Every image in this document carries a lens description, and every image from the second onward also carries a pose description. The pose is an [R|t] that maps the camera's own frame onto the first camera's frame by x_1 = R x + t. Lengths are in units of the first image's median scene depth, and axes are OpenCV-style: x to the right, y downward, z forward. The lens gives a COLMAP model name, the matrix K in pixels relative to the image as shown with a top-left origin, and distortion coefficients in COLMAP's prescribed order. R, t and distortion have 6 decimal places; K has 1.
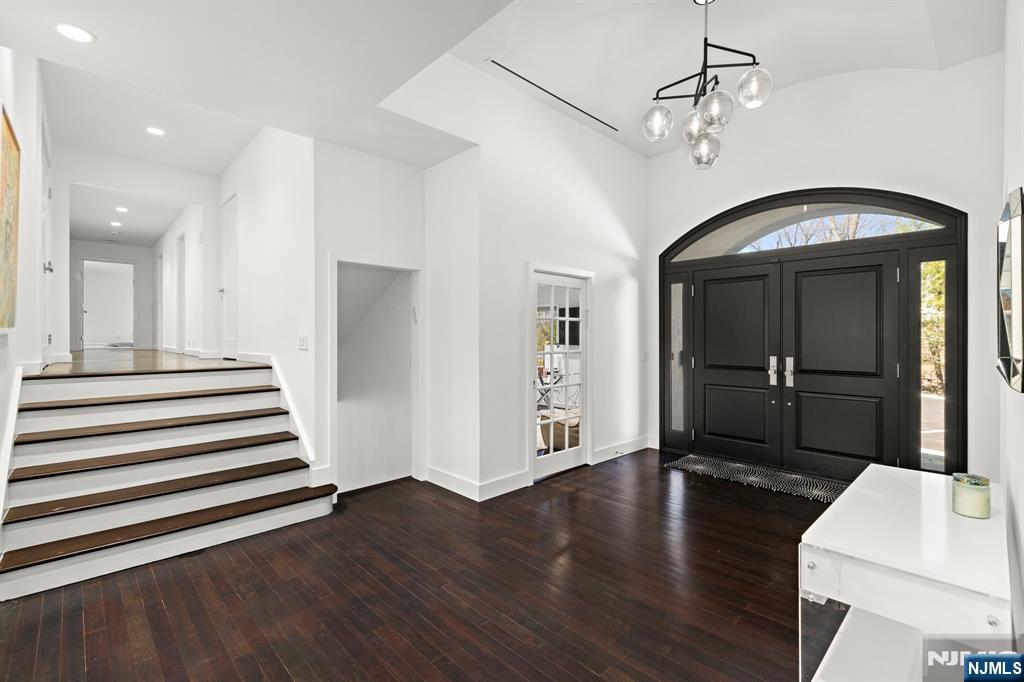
lens RADIAL K [[458.1, 0, 513.5], [0, 458.1, 337.1], [0, 0, 1]] dist [-0.000231, -0.000436]
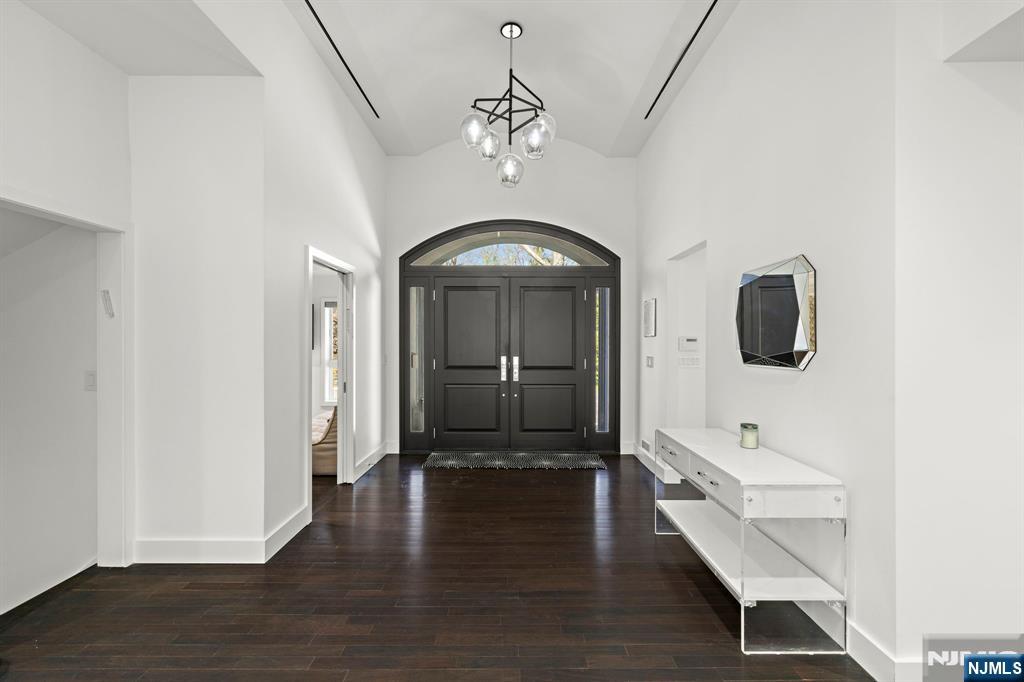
lens RADIAL K [[458.4, 0, 512.0], [0, 458.4, 341.0], [0, 0, 1]] dist [-0.000172, 0.000093]
pose [[0.690942, 0.000587, 0.722910, -0.281994], [-0.001326, 0.999999, 0.000456, 0.002112], [-0.722909, -0.001273, 0.690942, 0.173530]]
